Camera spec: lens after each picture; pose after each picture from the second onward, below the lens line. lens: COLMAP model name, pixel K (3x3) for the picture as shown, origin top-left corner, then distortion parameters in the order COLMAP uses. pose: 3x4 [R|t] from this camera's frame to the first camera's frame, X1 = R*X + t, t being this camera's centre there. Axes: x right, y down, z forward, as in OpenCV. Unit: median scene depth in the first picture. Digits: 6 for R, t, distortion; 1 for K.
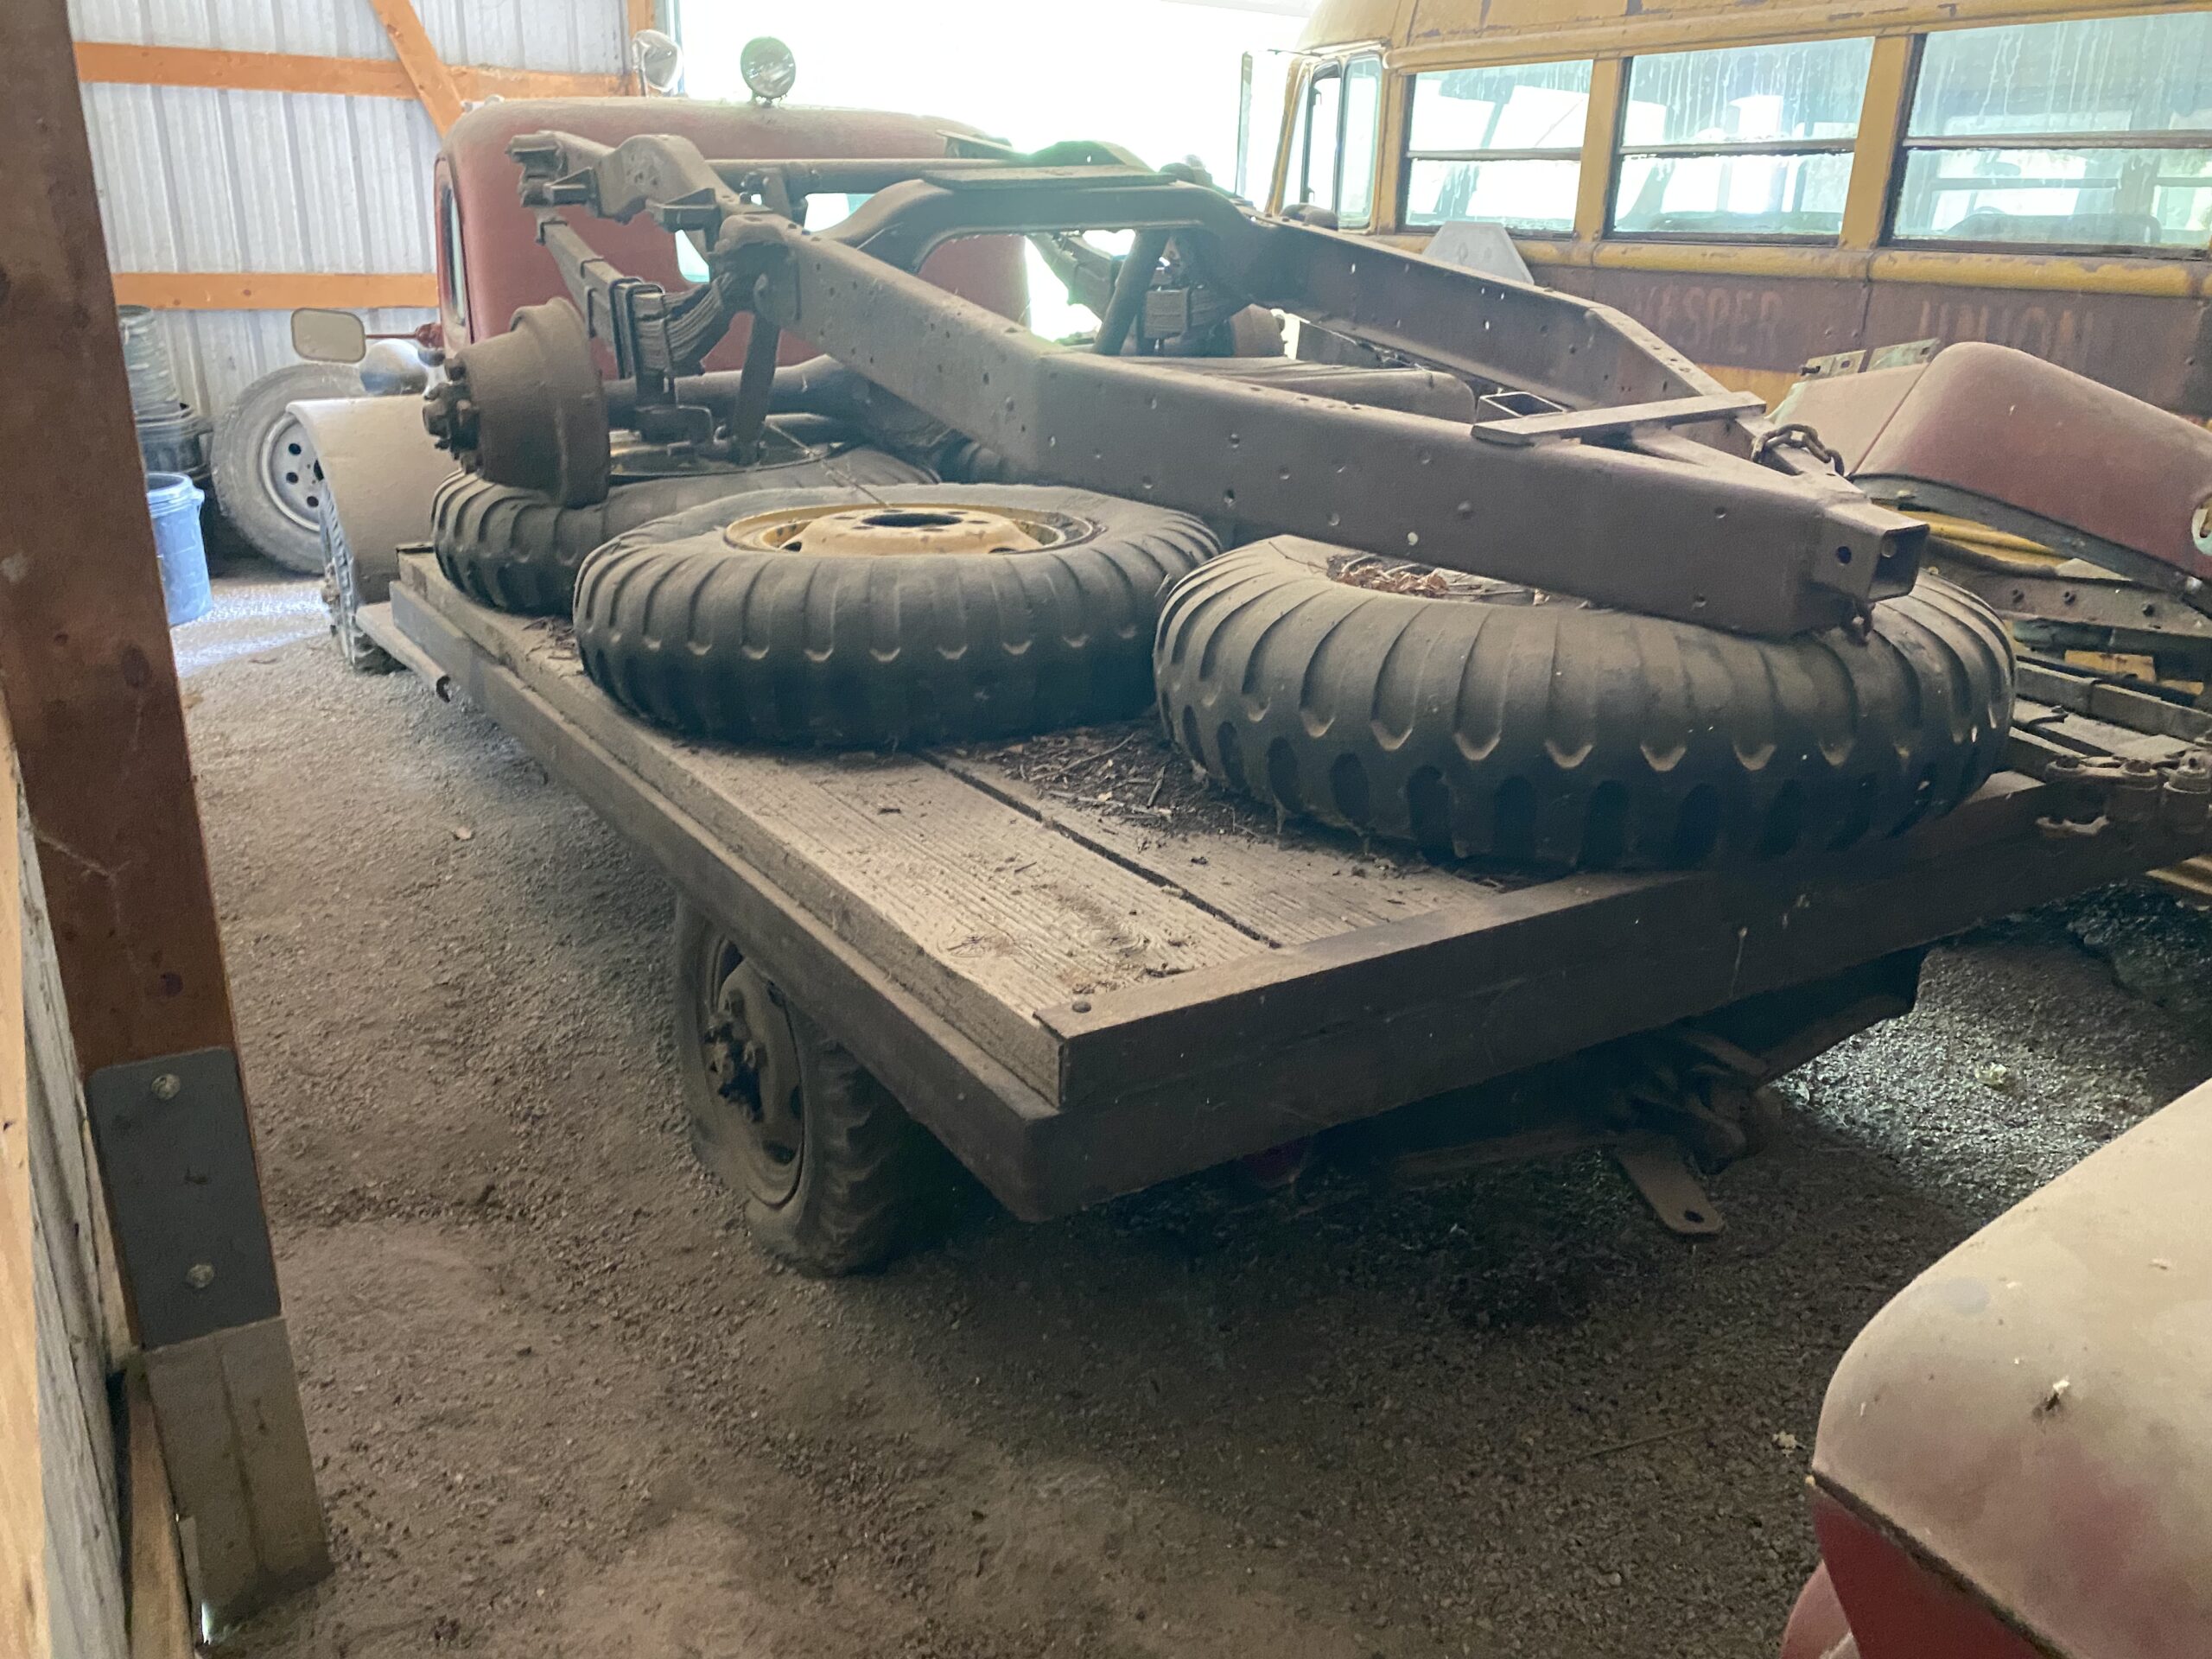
lens RADIAL K [[1707.4, 0, 1106.0], [0, 1707.4, 829.5], [0, 0, 1]] dist [0.003494, 0.004114]
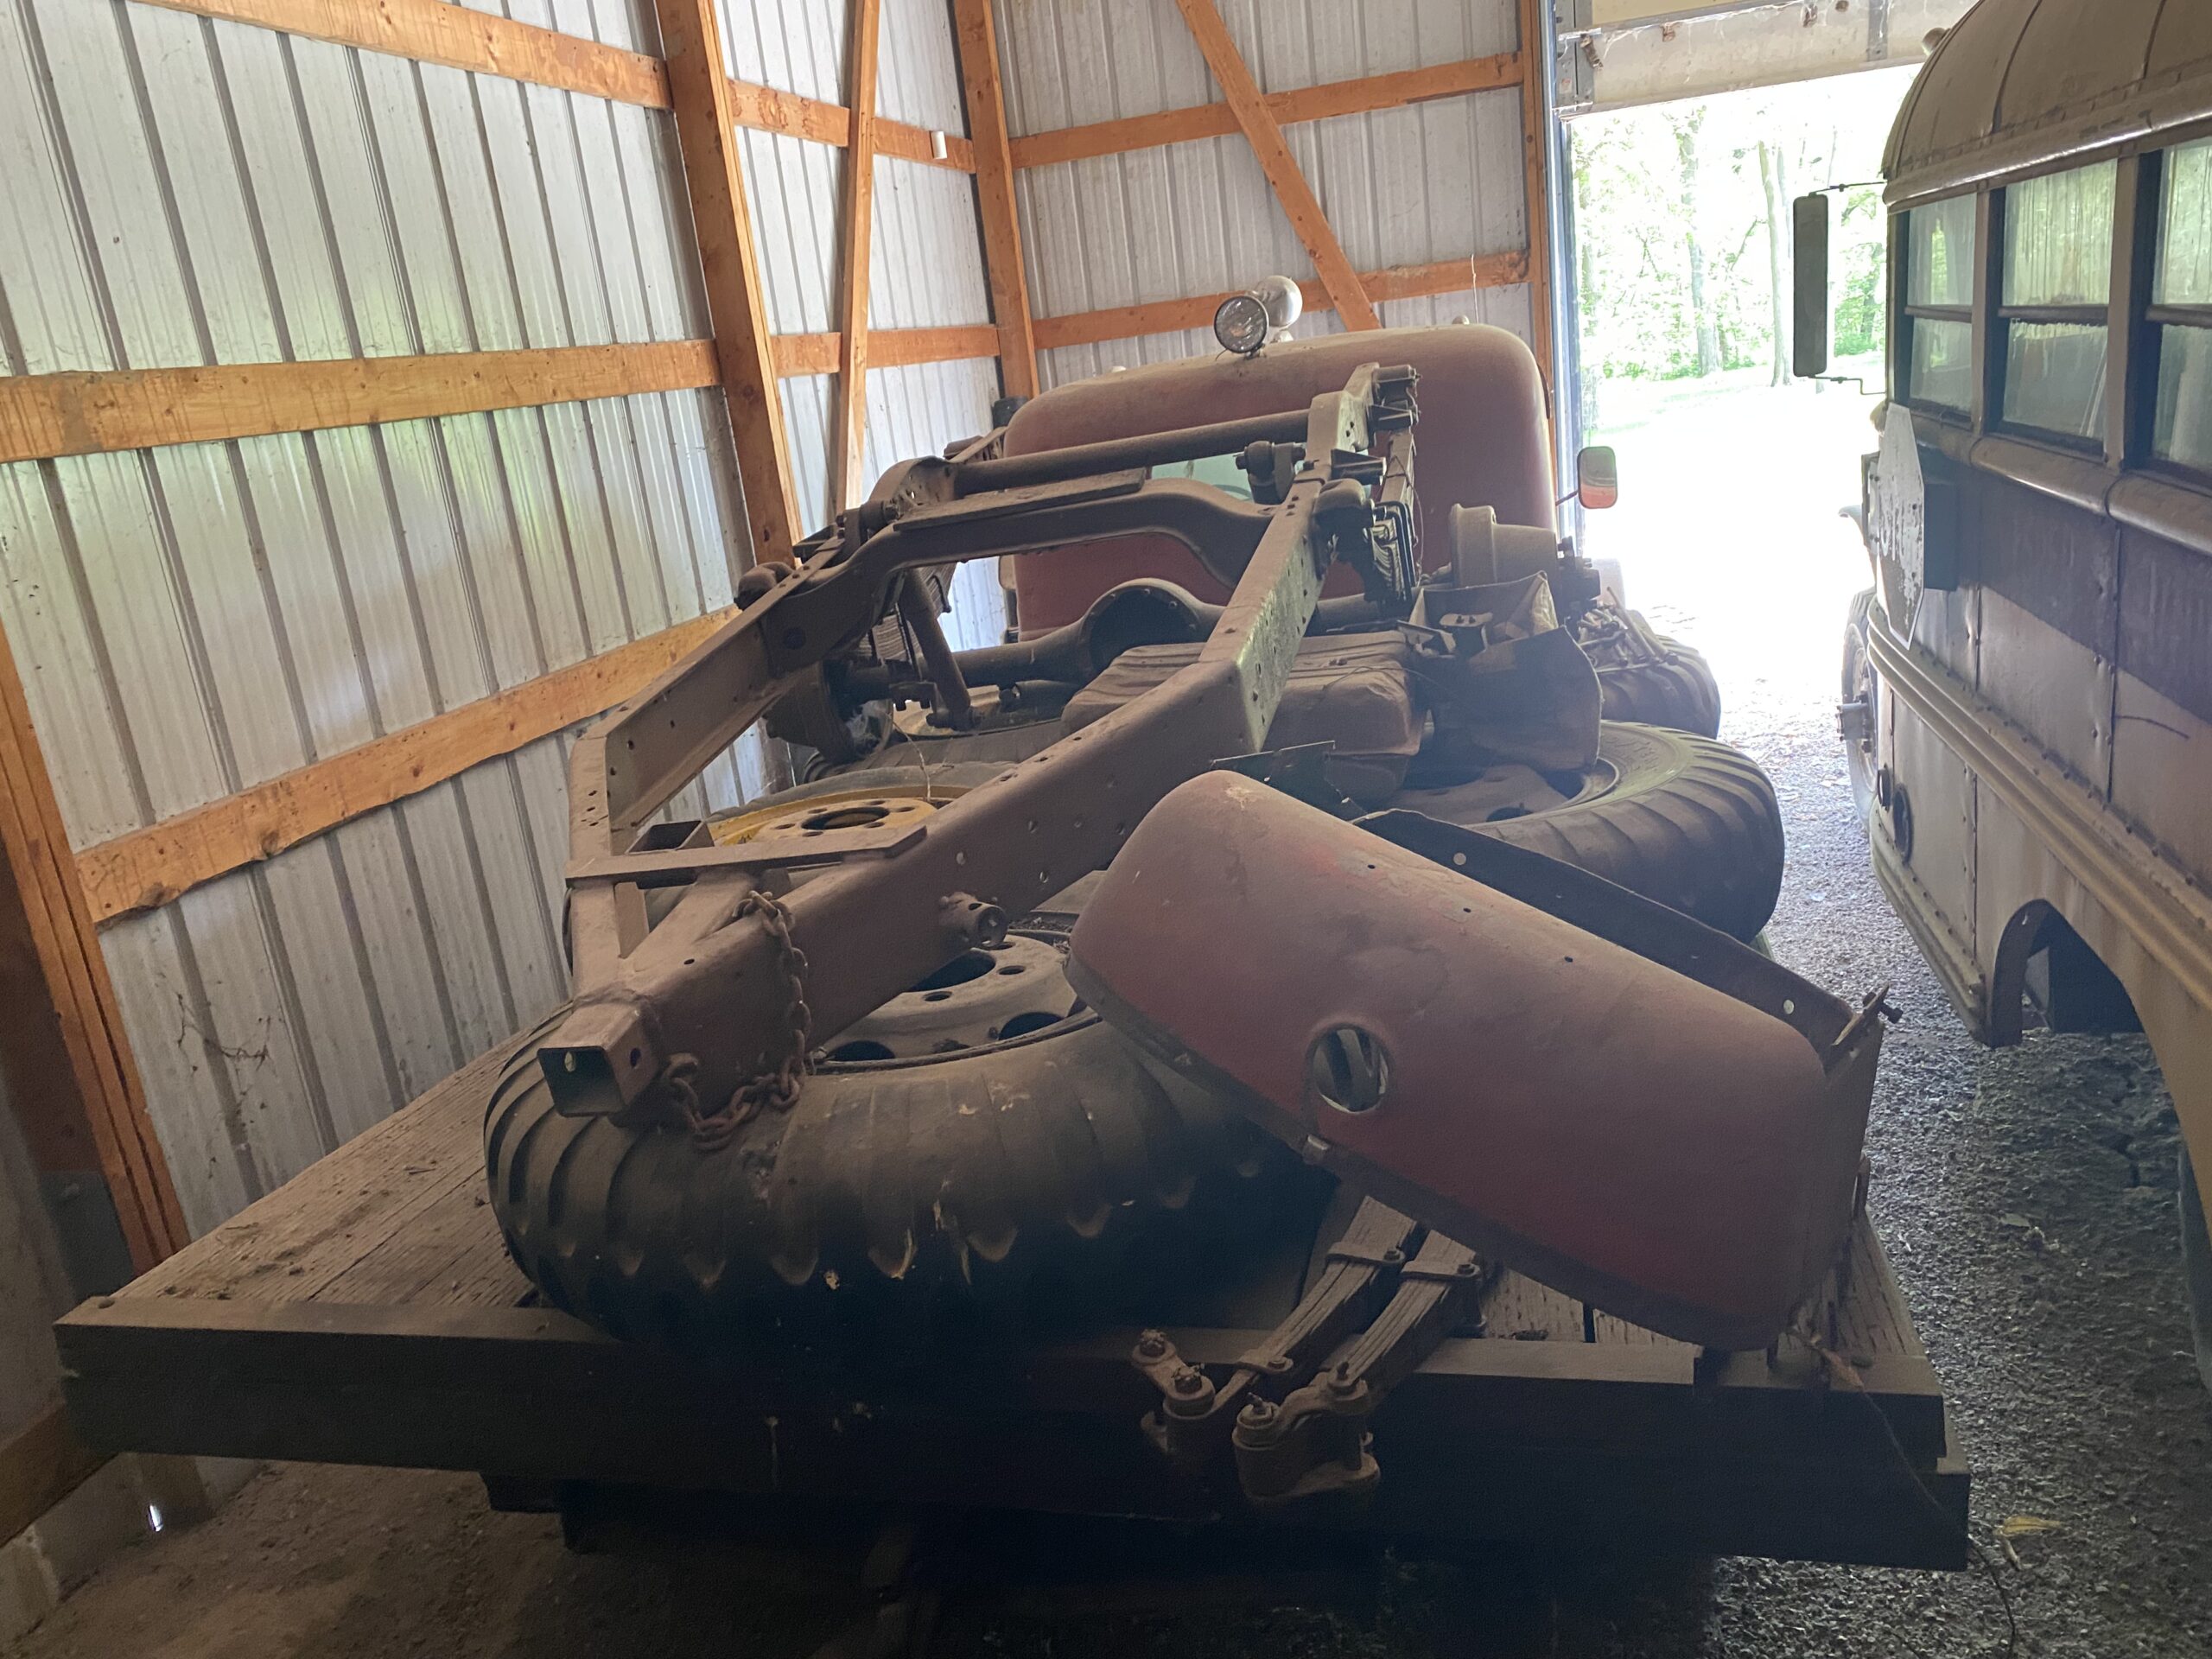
lens RADIAL K [[1707.4, 0, 1106.0], [0, 1707.4, 829.5], [0, 0, 1]] dist [0.003494, 0.004114]
pose [[0.677347, 0.085095, -0.730726, 0.354903], [-0.107566, 0.994068, 0.016053, -0.090326], [0.727758, 0.067728, 0.682482, 0.150273]]
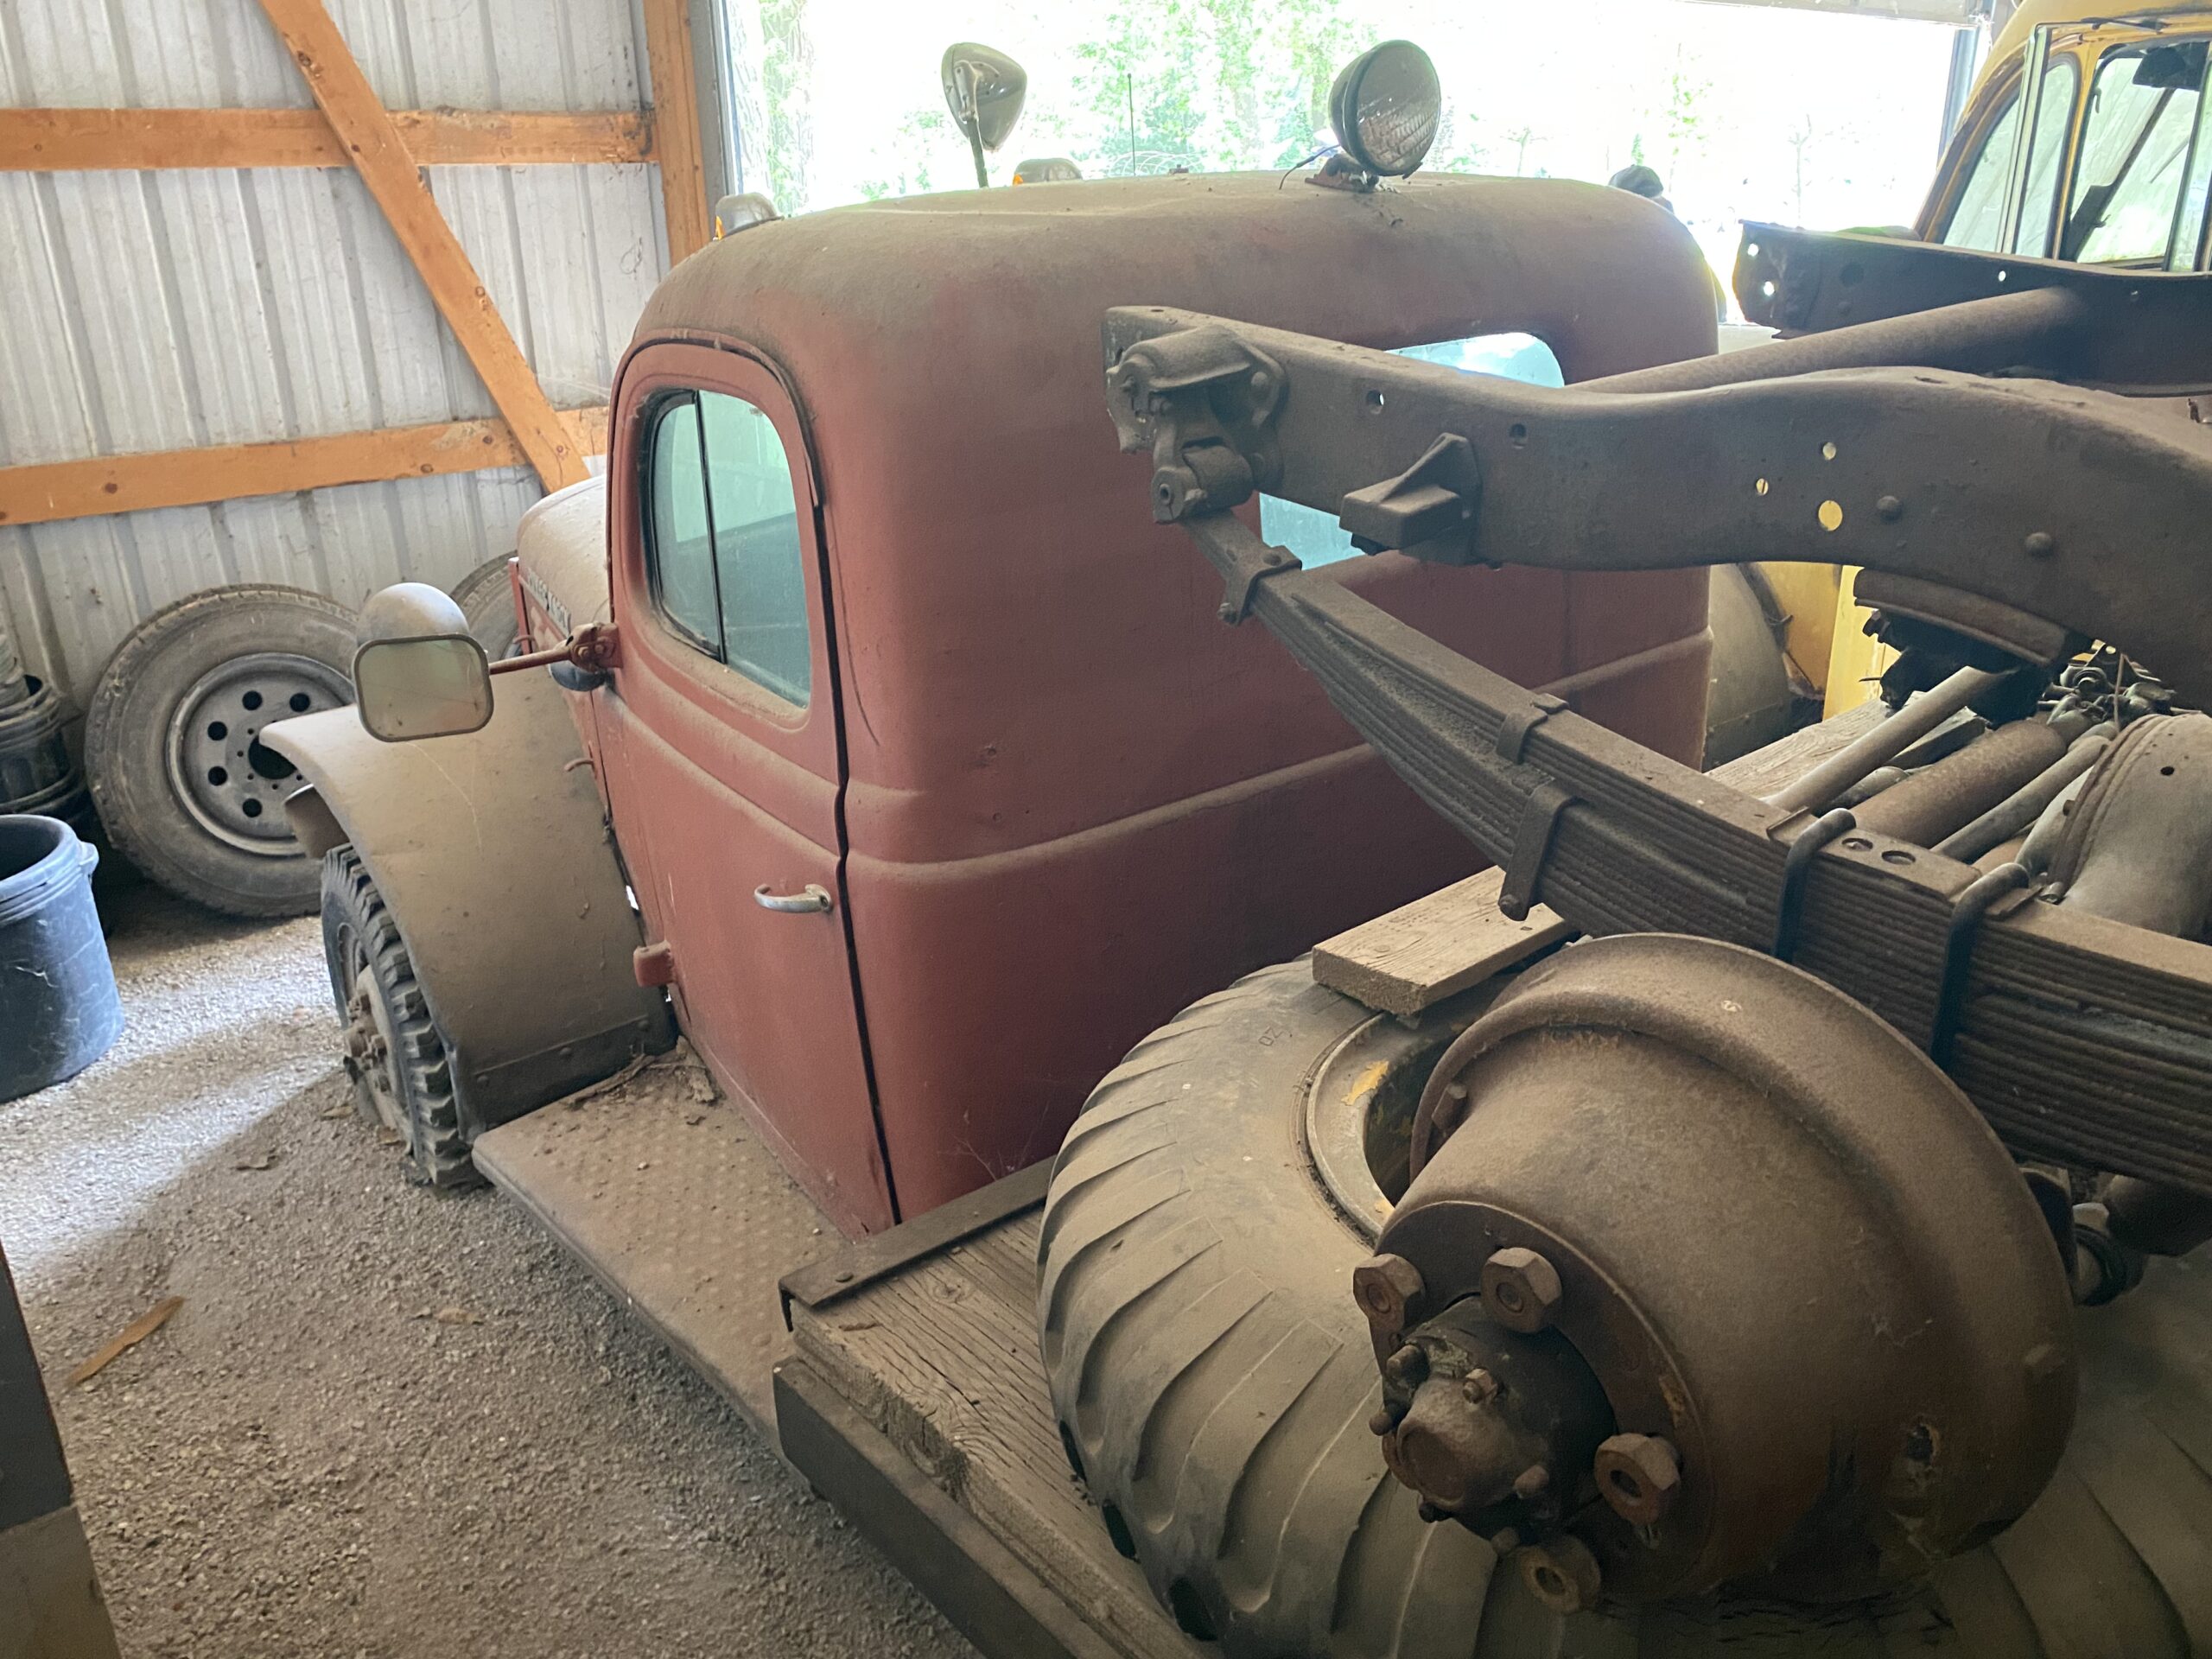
lens RADIAL K [[1689.8, 0, 1046.3], [0, 1689.8, 839.8], [0, 0, 1]] dist [0.006069, 0.006131]
pose [[0.991996, -0.092233, 0.086235, -0.225249], [0.090626, 0.995633, 0.022382, -0.167779], [-0.087923, -0.014388, 0.996023, 0.342018]]
